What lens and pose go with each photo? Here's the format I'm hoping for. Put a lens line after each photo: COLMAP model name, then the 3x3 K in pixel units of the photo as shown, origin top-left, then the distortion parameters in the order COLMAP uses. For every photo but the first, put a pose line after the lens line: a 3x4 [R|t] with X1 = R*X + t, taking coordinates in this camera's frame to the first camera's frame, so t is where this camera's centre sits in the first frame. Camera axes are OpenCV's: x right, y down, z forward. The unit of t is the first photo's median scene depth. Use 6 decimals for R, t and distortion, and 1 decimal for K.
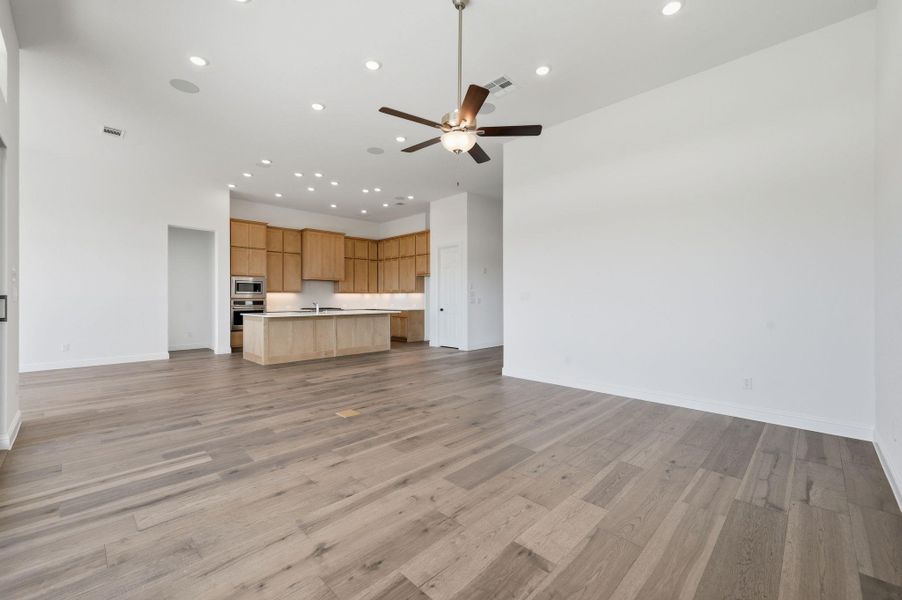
lens RADIAL K [[373.9, 0, 451.0], [0, 373.9, 300.0], [0, 0, 1]] dist [-0.000628, -0.000083]
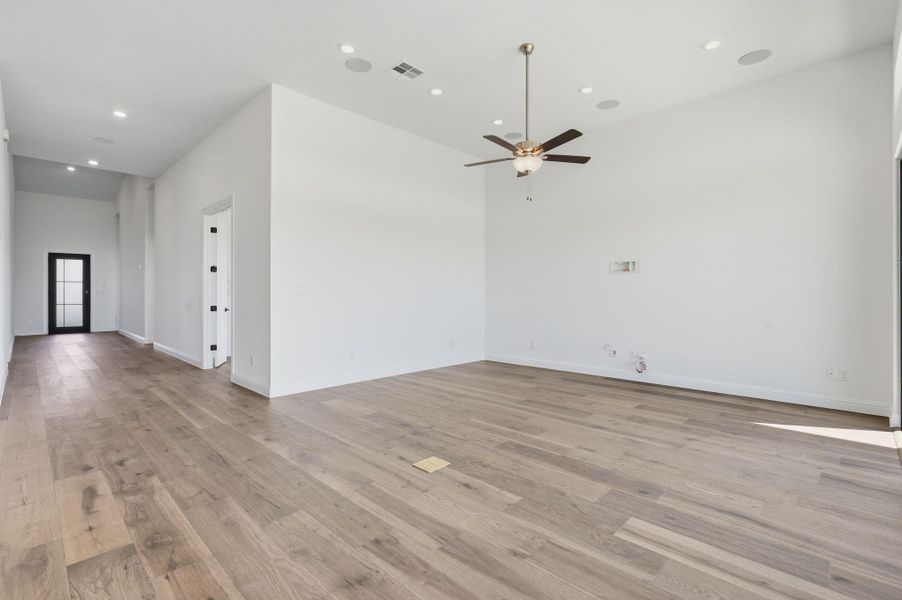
lens RADIAL K [[414.6, 0, 461.0], [0, 414.6, 289.7], [0, 0, 1]] dist [-0.000769, 0.000061]
pose [[-0.022215, 0.010685, 0.999696, -0.470955], [0.007641, 0.999915, -0.010518, -0.000557], [-0.999724, 0.007405, -0.022295, 0.442370]]
